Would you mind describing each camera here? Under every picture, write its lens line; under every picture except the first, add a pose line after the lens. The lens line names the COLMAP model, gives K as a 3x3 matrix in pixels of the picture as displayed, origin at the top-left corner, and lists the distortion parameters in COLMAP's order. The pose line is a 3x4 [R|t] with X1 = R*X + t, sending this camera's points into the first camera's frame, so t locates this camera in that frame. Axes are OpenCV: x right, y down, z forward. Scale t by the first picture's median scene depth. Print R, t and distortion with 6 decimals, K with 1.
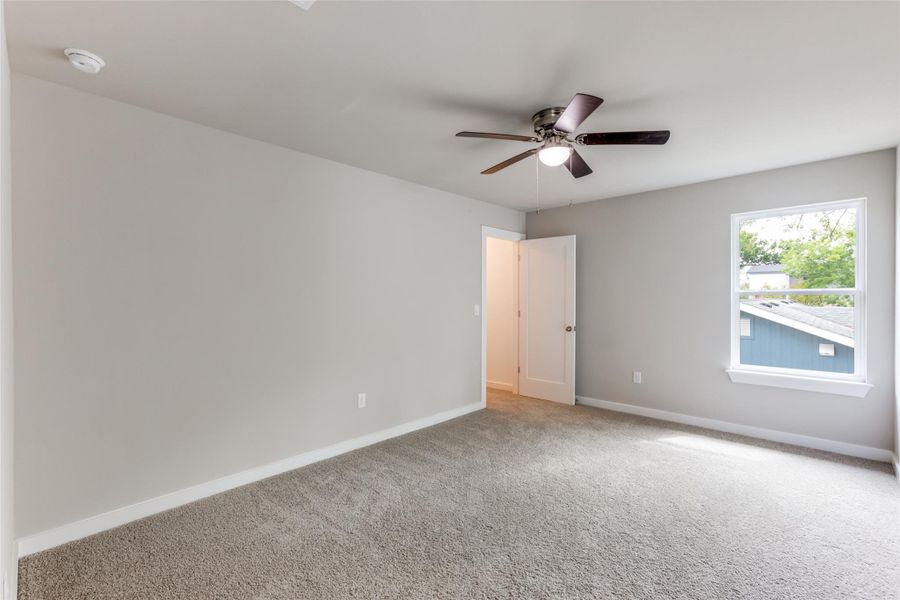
lens RADIAL K [[400.0, 0, 450.6], [0, 400.0, 302.5], [0, 0, 1]] dist [-0.002973, 0.007600]
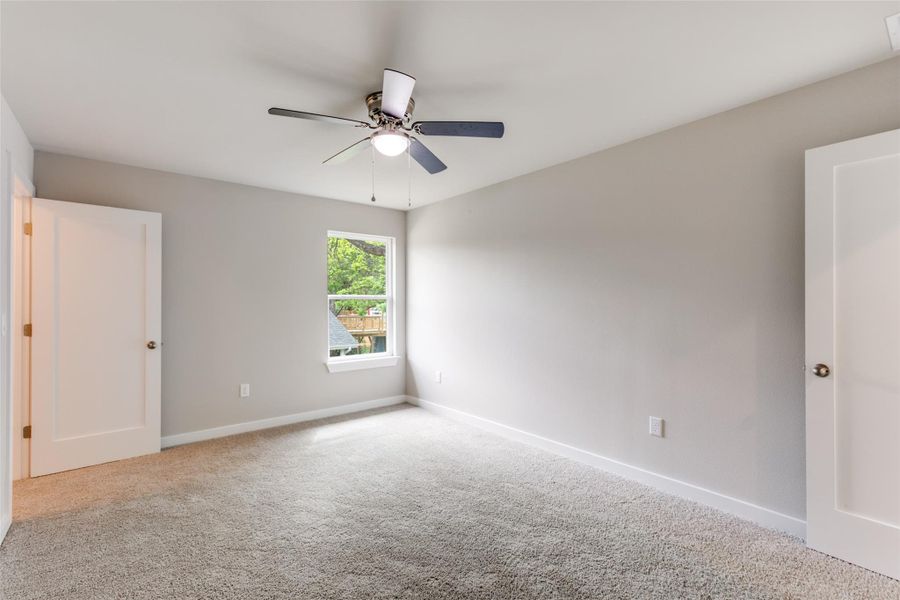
lens RADIAL K [[403.4, 0, 449.5], [0, 403.4, 302.2], [0, 0, 1]] dist [-0.014862, 0.015160]
pose [[0.110851, -0.001532, 0.993836, -0.433210], [0.000688, 0.999999, 0.001464, -0.013857], [-0.993837, 0.000521, 0.110852, 0.499059]]
